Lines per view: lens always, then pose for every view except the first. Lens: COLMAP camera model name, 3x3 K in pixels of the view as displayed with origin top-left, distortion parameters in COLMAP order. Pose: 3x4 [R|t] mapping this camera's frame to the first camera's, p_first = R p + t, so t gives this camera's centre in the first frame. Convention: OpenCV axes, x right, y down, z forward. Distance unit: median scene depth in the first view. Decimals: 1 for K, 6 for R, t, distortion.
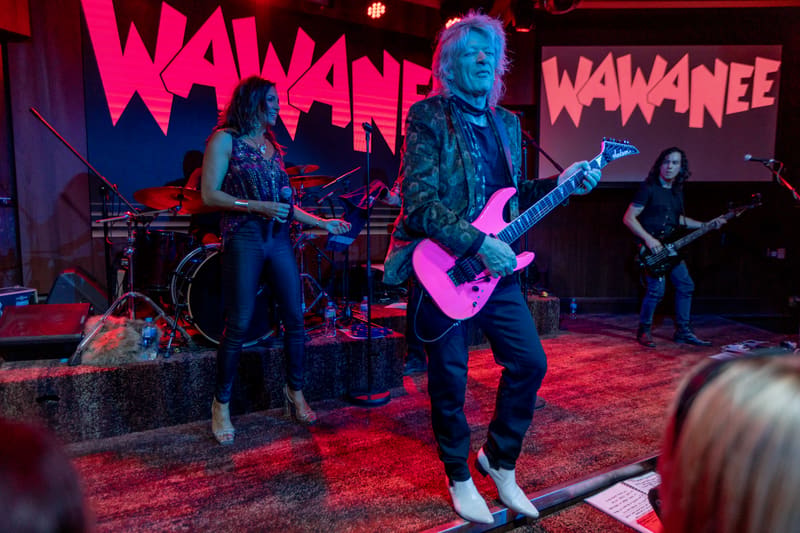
lens RADIAL K [[499.7, 0, 397.1], [0, 499.7, 260.3], [0, 0, 1]] dist [0.000830, -0.003076]
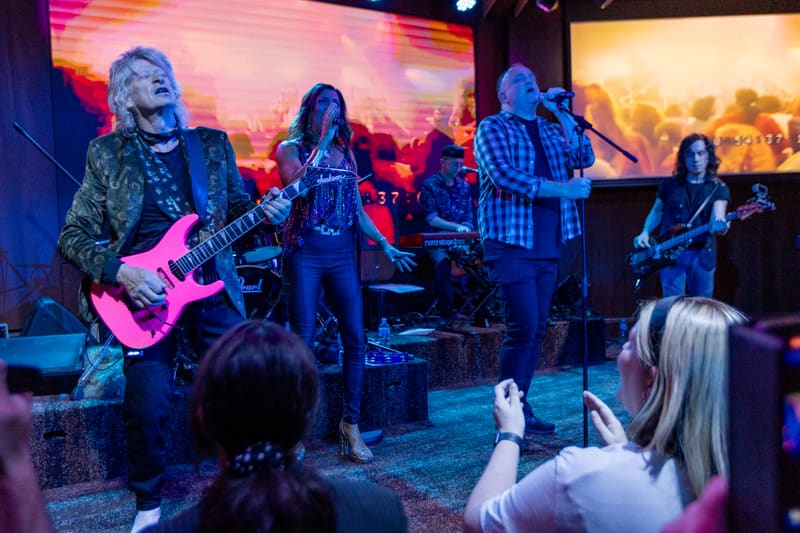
lens RADIAL K [[700.3, 0, 397.4], [0, 700.3, 255.9], [0, 0, 1]] dist [0.014636, -0.057320]
pose [[0.999183, -0.037680, 0.014593, -0.063267], [0.038343, 0.998101, -0.048218, 0.030317], [-0.012748, 0.048738, 0.998730, -0.314260]]
